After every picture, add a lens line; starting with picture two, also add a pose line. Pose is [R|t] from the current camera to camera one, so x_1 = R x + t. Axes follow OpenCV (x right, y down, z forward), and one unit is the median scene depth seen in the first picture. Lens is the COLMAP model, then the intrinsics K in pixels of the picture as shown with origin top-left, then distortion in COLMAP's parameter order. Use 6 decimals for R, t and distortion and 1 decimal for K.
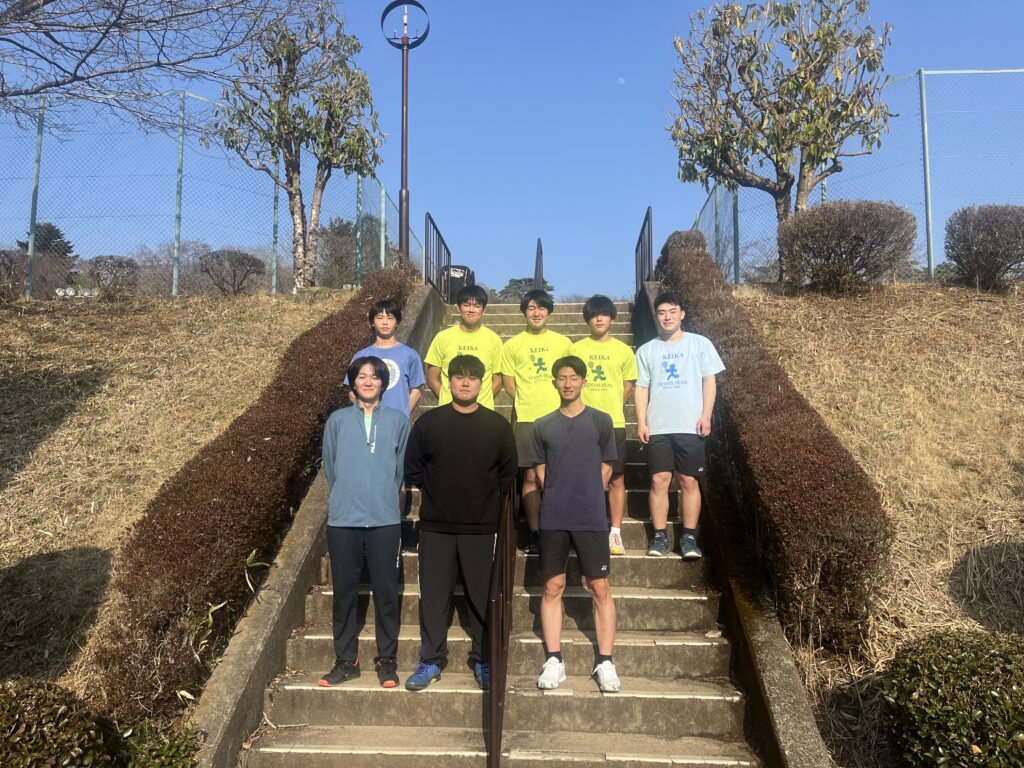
lens RADIAL K [[762.7, 0, 515.5], [0, 762.7, 383.5], [0, 0, 1]] dist [0.080174, -0.096561]
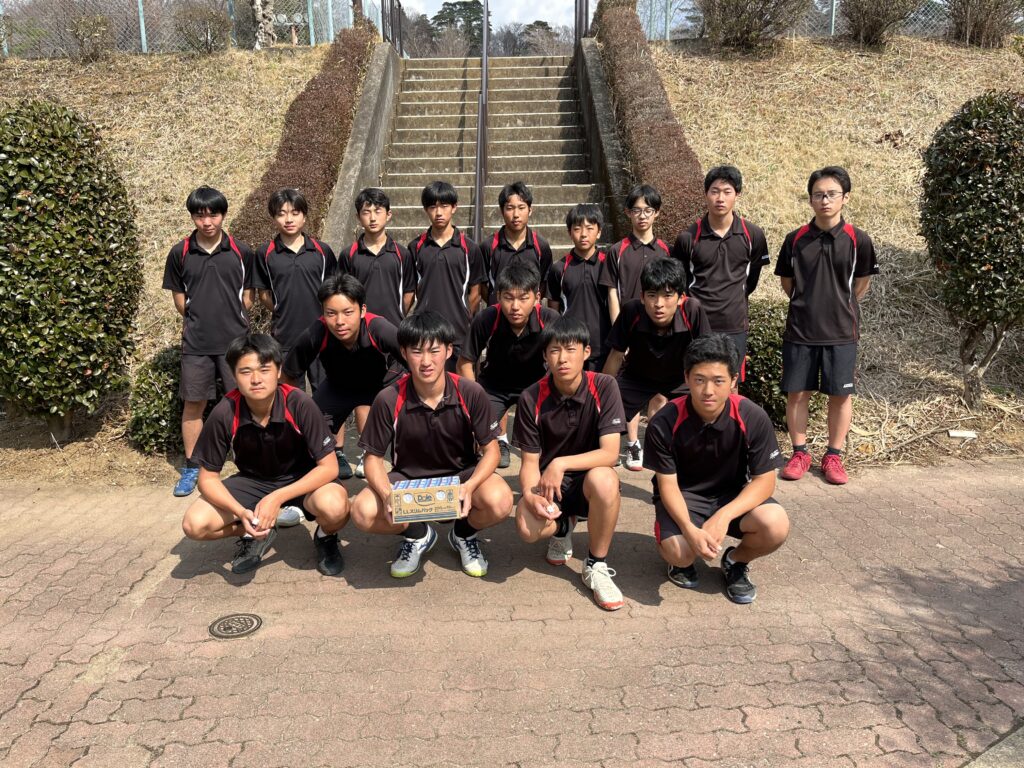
lens RADIAL K [[762.7, 0, 515.5], [0, 762.7, 383.5], [0, 0, 1]] dist [0.080174, -0.096561]
pose [[0.996872, -0.036840, 0.069918, -0.027977], [0.012450, 0.946865, 0.321390, -0.020903], [-0.078043, -0.319514, 0.944362, -0.243851]]
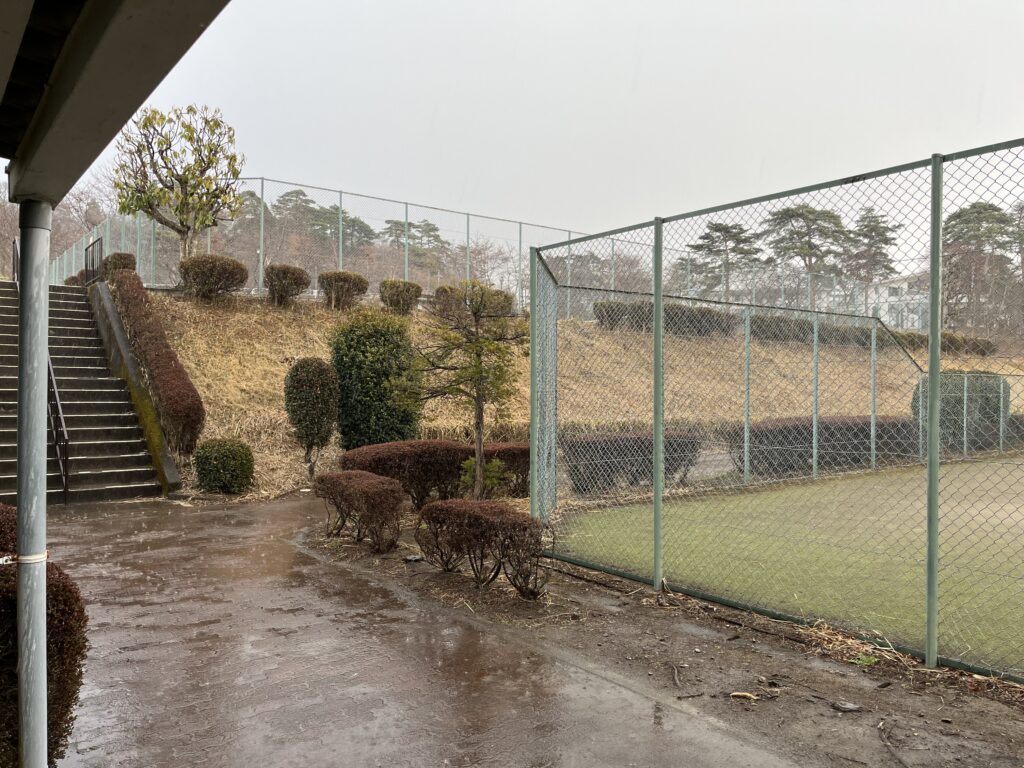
lens RADIAL K [[777.0, 0, 518.3], [0, 777.0, 372.1], [0, 0, 1]] dist [0.081696, -0.092215]
pose [[0.741630, 0.013432, 0.670674, -0.365540], [-0.086789, 0.993318, 0.076078, -0.170020], [-0.665171, -0.114629, 0.737840, -1.107230]]
